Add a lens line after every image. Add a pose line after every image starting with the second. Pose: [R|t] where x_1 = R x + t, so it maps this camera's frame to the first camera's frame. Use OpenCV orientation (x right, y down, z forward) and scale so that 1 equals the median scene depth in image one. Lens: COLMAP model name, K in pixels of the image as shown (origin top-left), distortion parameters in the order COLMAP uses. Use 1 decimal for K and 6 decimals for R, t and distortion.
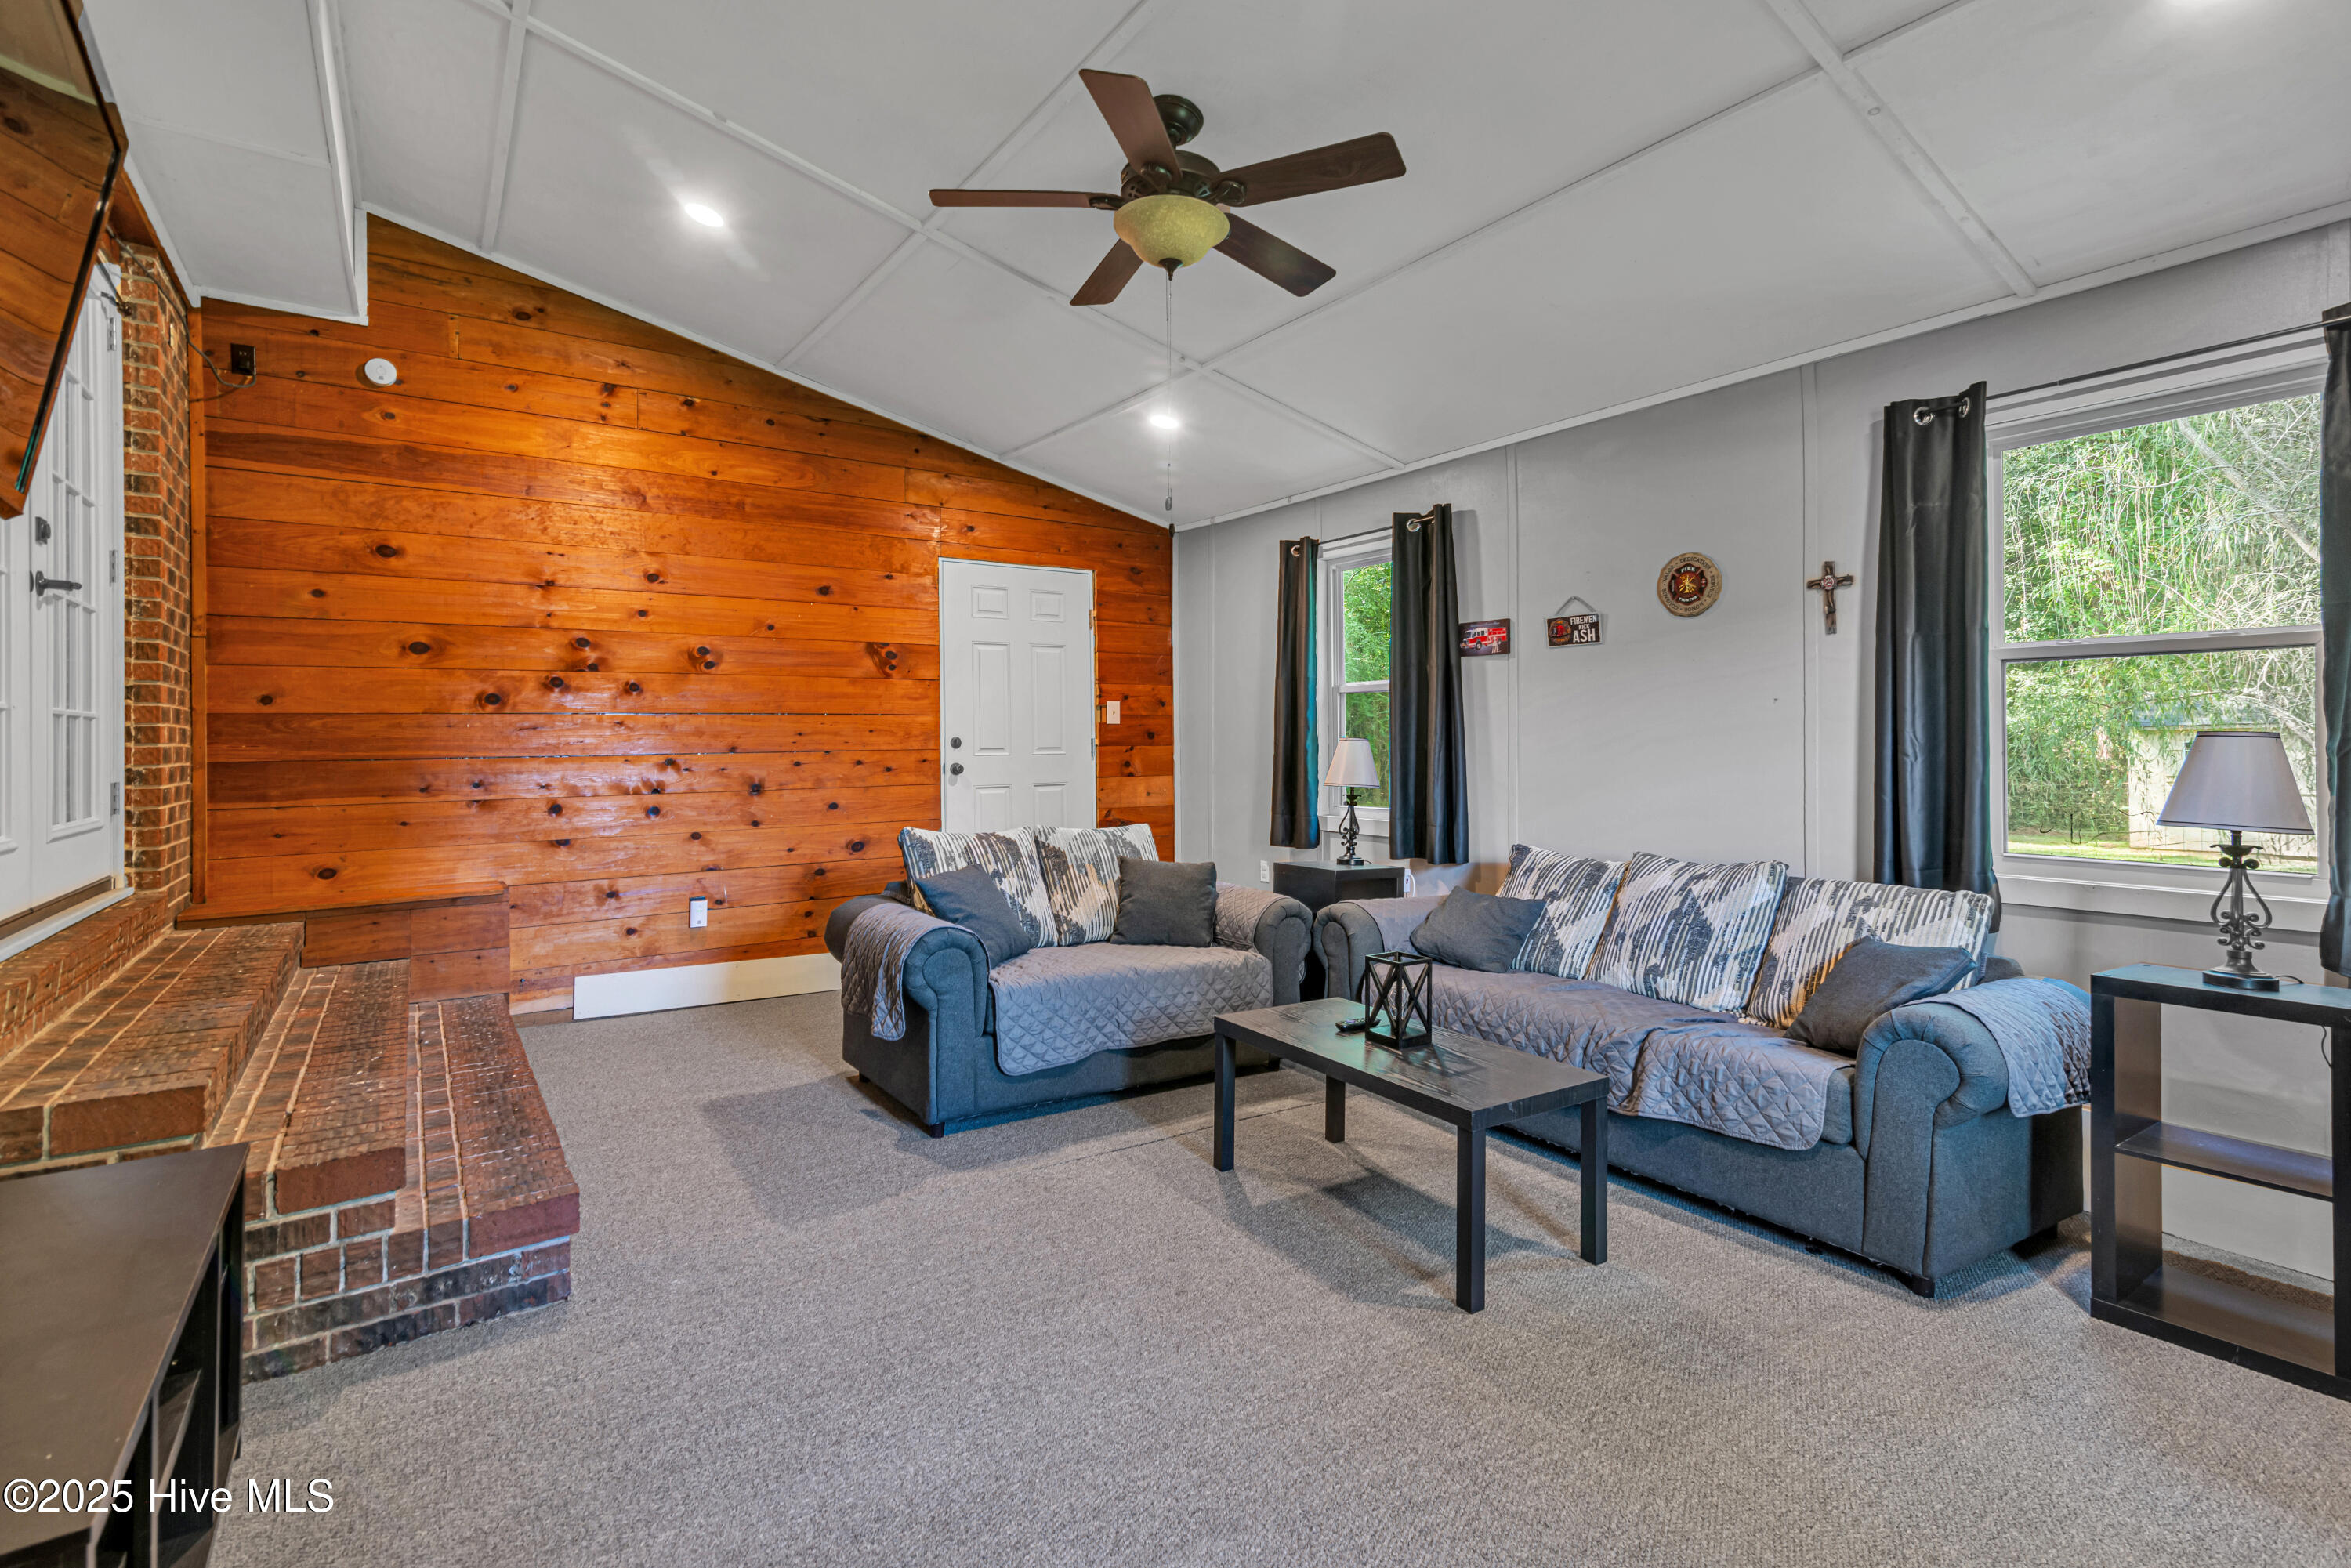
lens RADIAL K [[1072.7, 0, 1197.1], [0, 1072.7, 735.8], [0, 0, 1]] dist [0.016539, -0.003061]
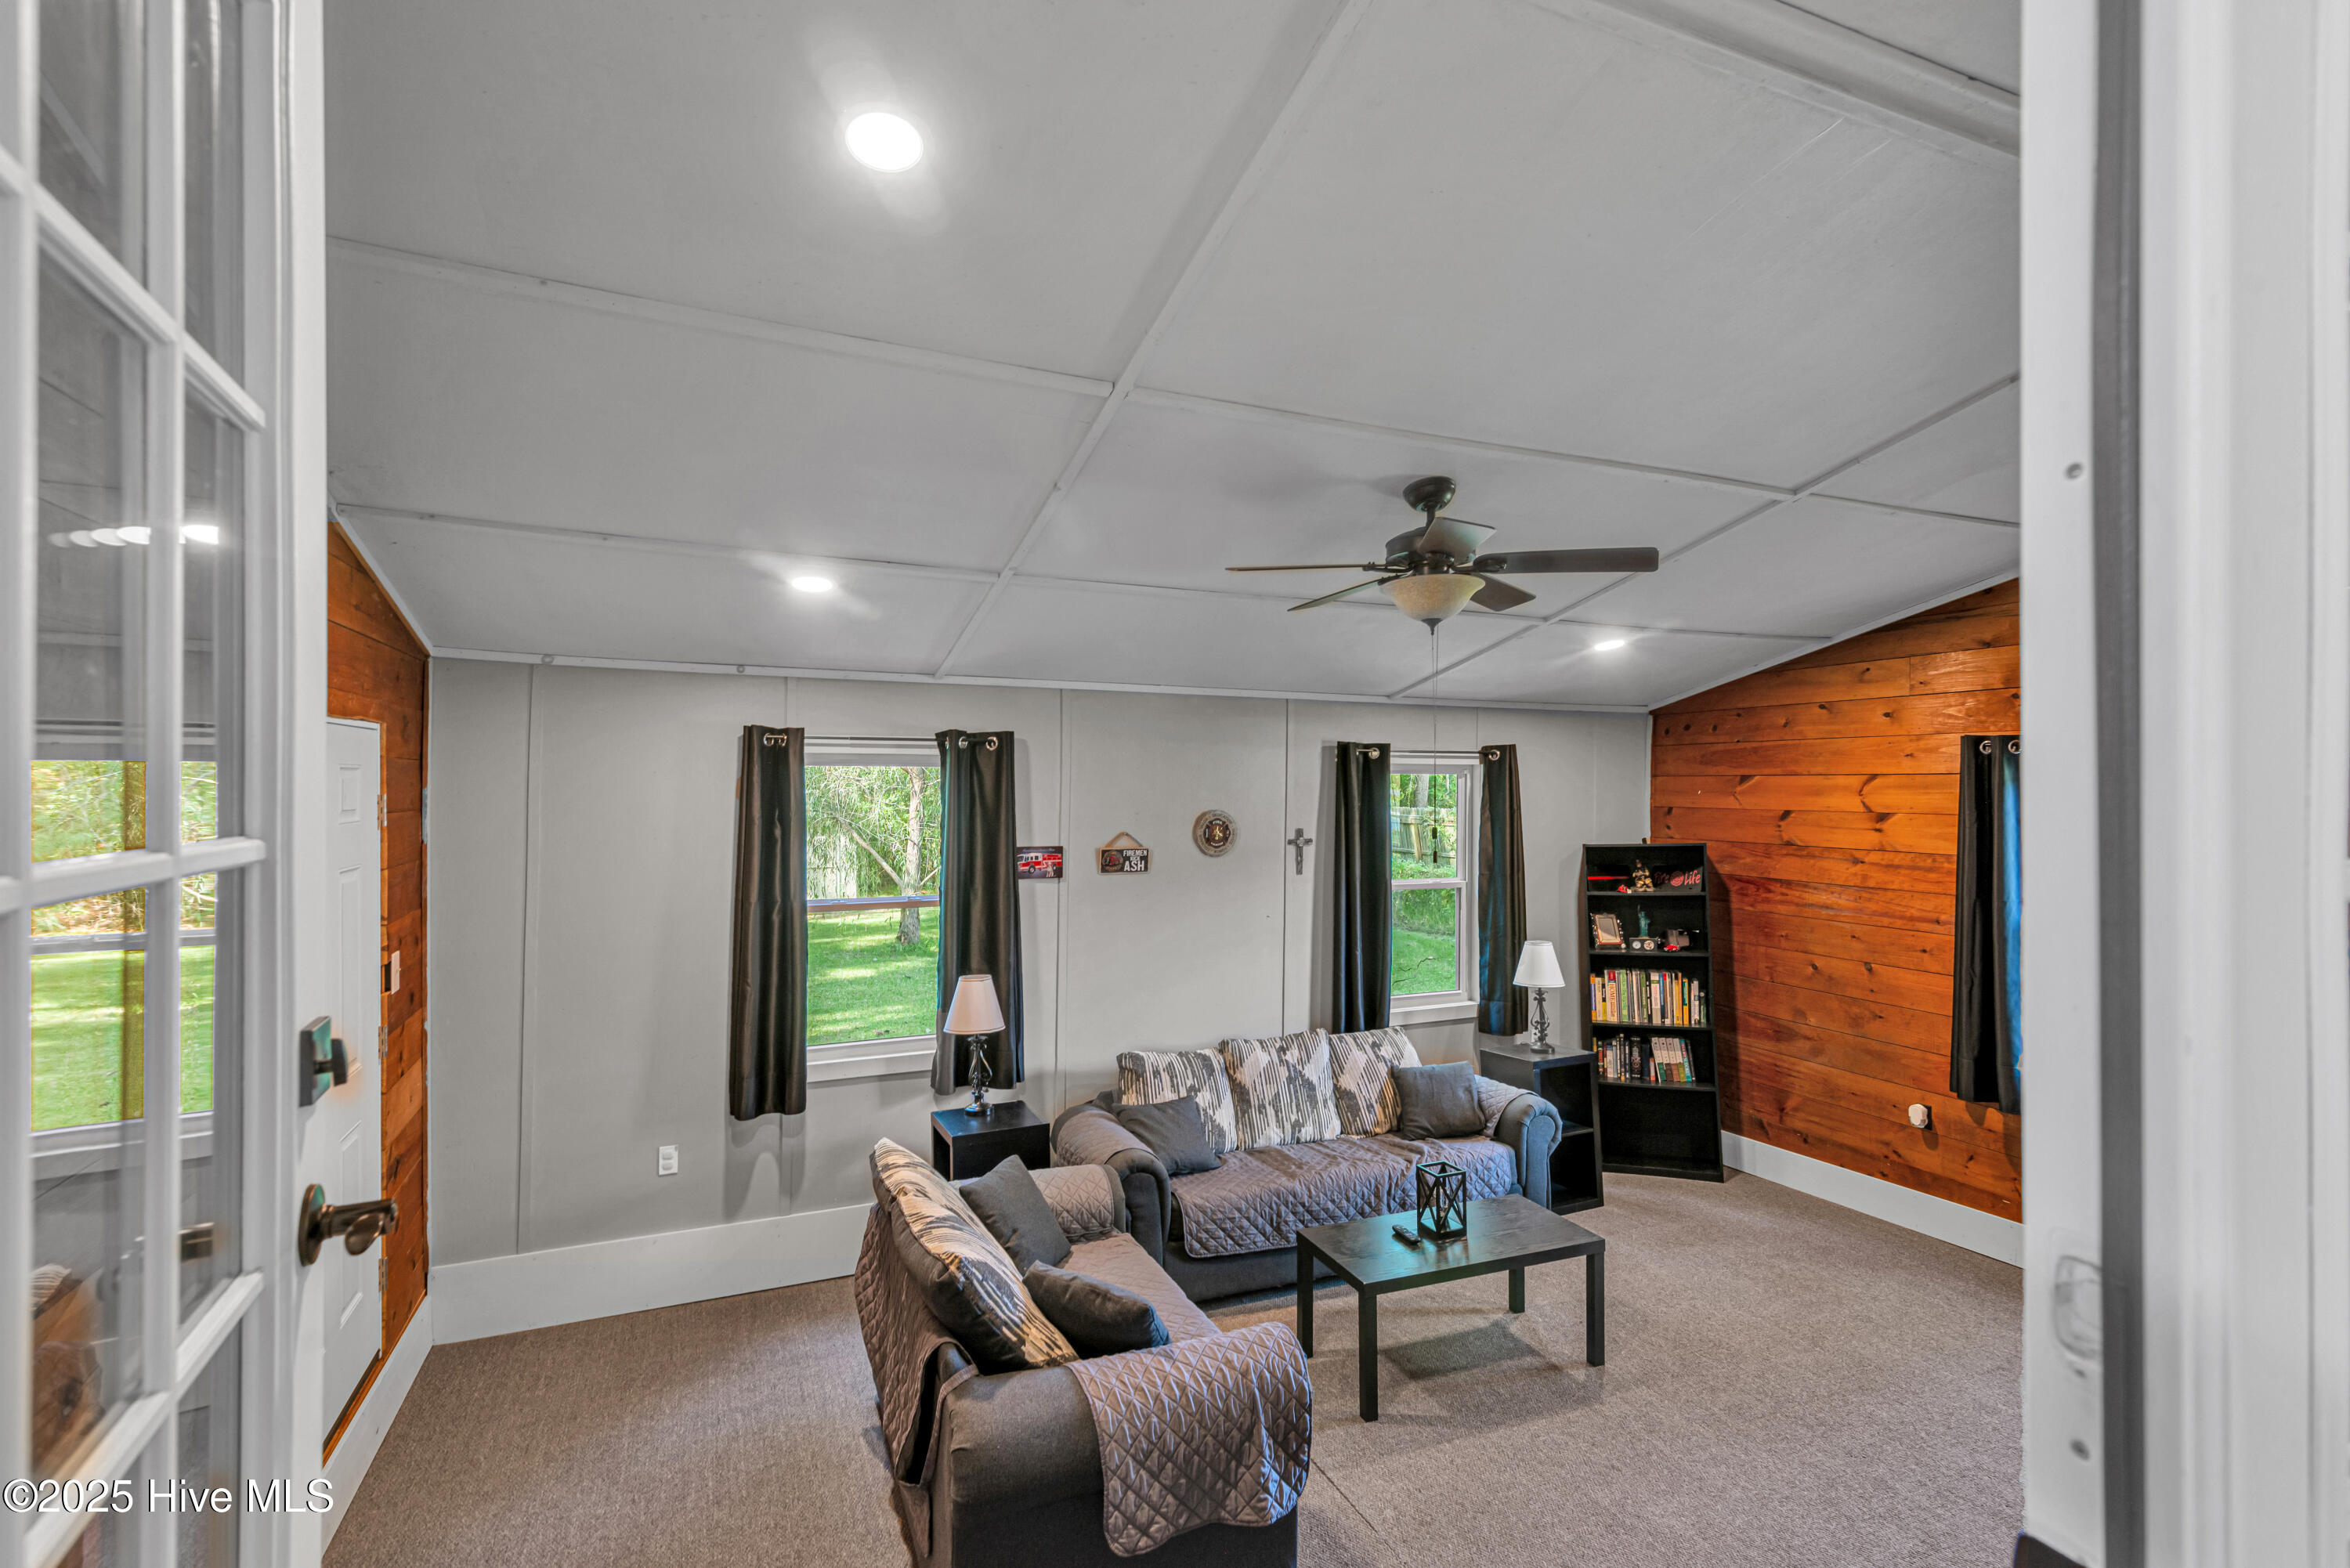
lens RADIAL K [[1072.2, 0, 1182.5], [0, 1072.2, 783.4], [0, 0, 1]] dist [0.016539, -0.003061]
pose [[0.213450, 0.000486, 0.976954, -0.875242], [-0.014260, 0.999895, 0.002618, -0.205588], [-0.976850, -0.014491, 0.213435, 0.749202]]
